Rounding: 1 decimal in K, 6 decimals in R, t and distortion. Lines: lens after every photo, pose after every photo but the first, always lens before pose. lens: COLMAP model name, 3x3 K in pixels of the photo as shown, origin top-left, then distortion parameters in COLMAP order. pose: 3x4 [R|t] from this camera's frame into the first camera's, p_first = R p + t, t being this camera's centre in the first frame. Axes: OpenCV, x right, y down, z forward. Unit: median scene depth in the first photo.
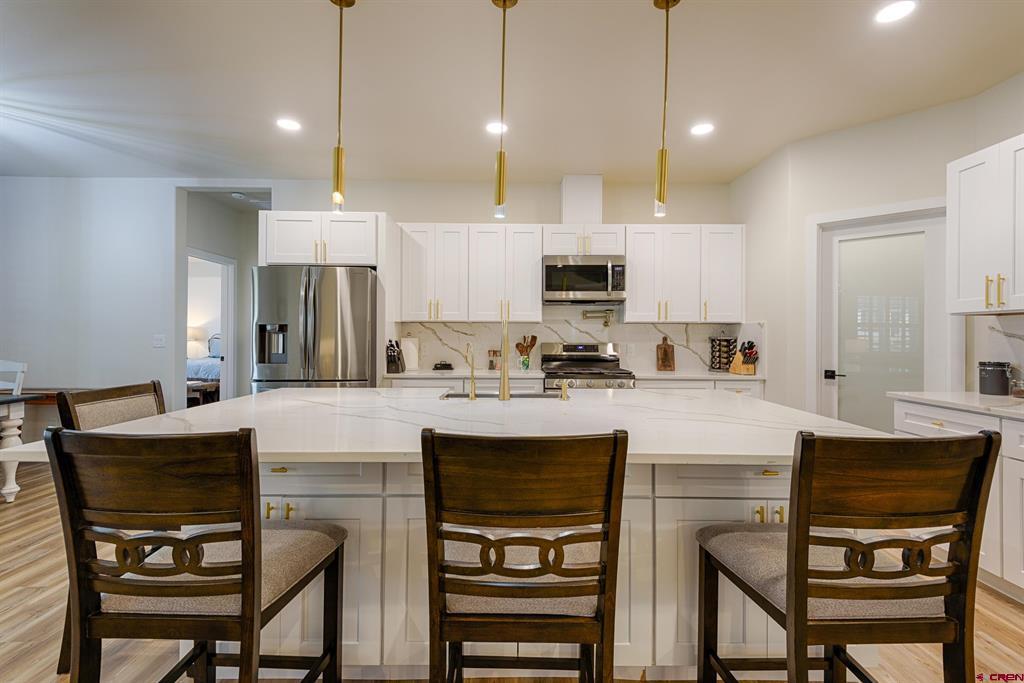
lens RADIAL K [[463.3, 0, 516.7], [0, 463.3, 330.3], [0, 0, 1]] dist [0.034863, -0.015985]
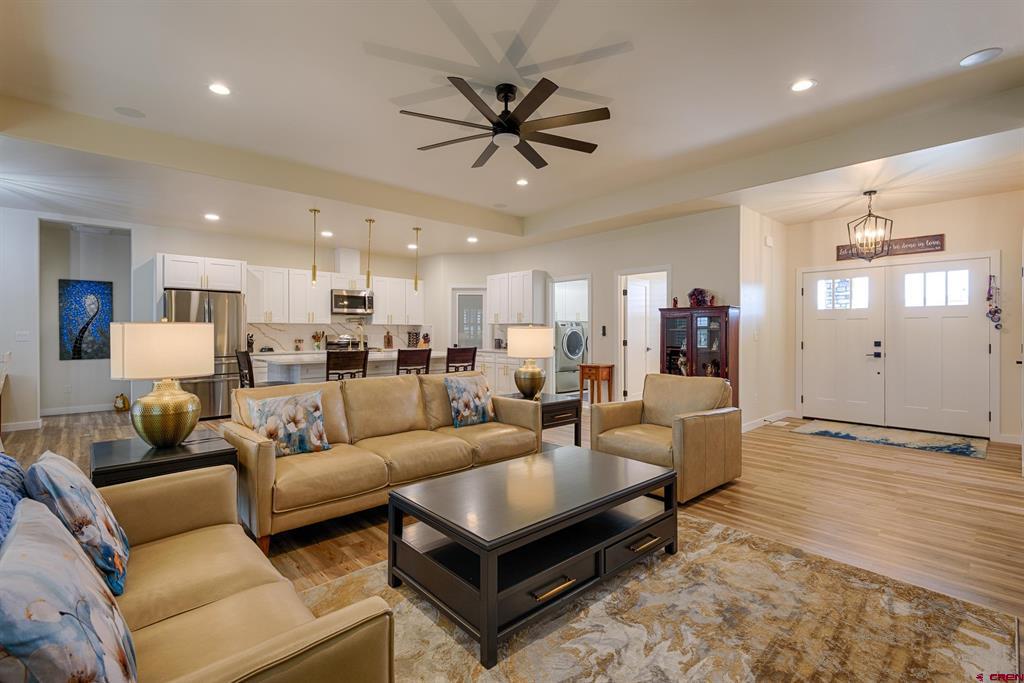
lens RADIAL K [[463.3, 0, 516.7], [0, 463.3, 330.3], [0, 0, 1]] dist [0.034863, -0.015985]
pose [[0.757271, -0.001157, 0.653100, -0.617107], [-0.004725, 0.999963, 0.007250, -0.009483], [-0.653084, -0.008576, 0.757237, -0.959136]]
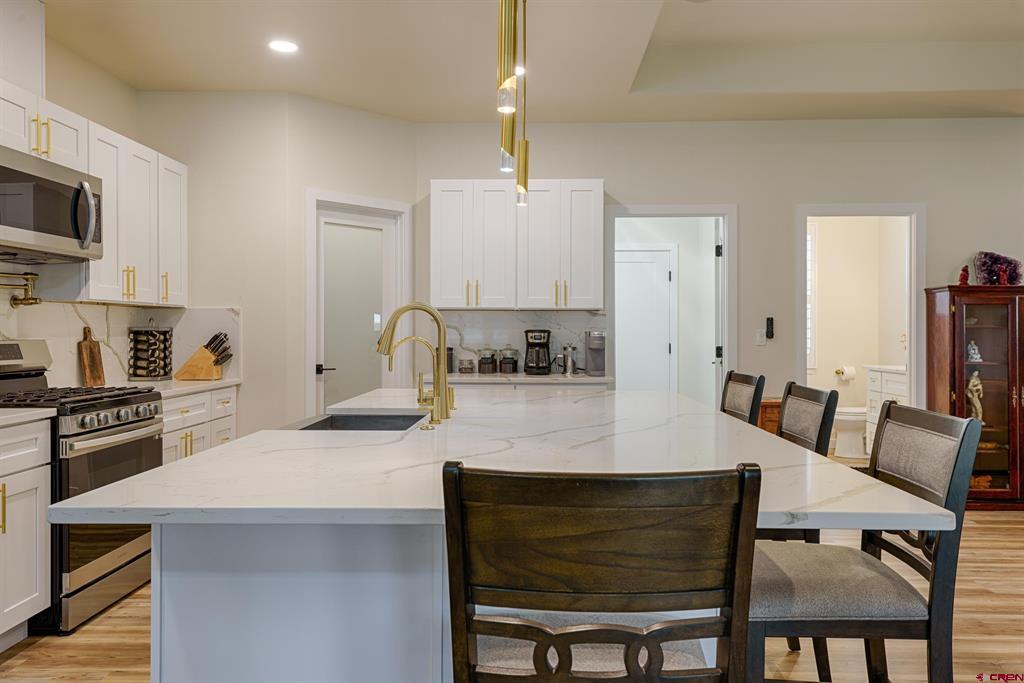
lens RADIAL K [[810.2, 0, 512.0], [0, 810.2, 341.5], [0, 0, 1]] dist [0.125974, 0.001700]
pose [[0.051308, -0.016837, 0.998541, -0.724332], [-0.013156, 0.999760, 0.017533, 0.007017], [-0.998596, -0.014036, 0.051074, 0.452945]]
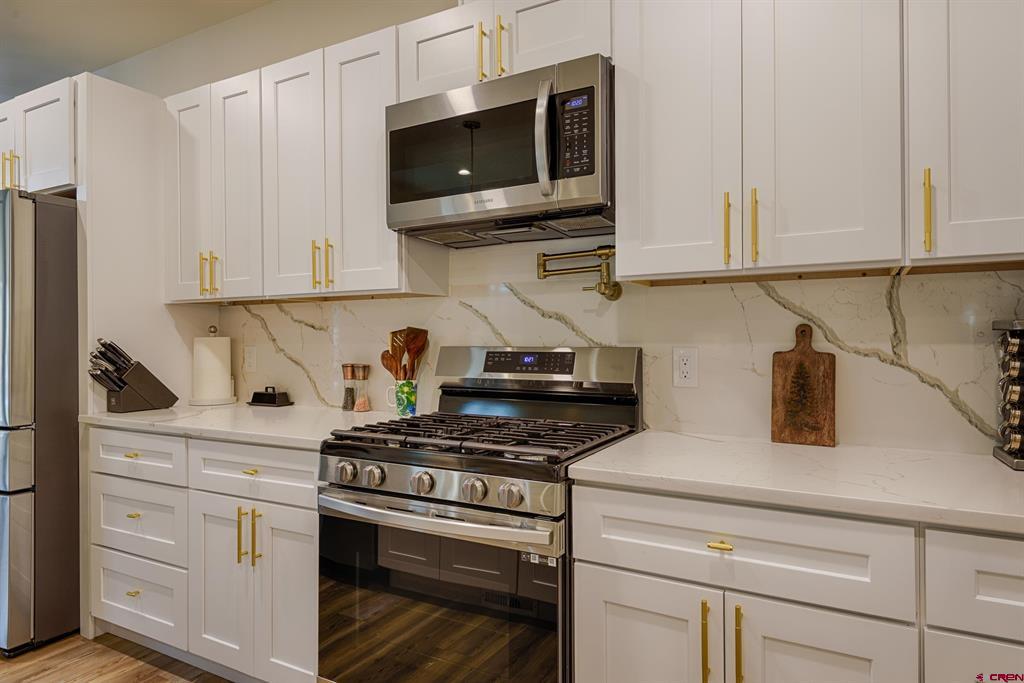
lens RADIAL K [[632.3, 0, 505.9], [0, 632.3, 332.0], [0, 0, 1]] dist [0.039837, -0.029273]
pose [[0.861921, -0.012746, -0.506882, 0.382076], [0.016392, 0.999862, 0.002731, 0.015464], [0.506777, -0.010662, 0.862011, 0.603271]]
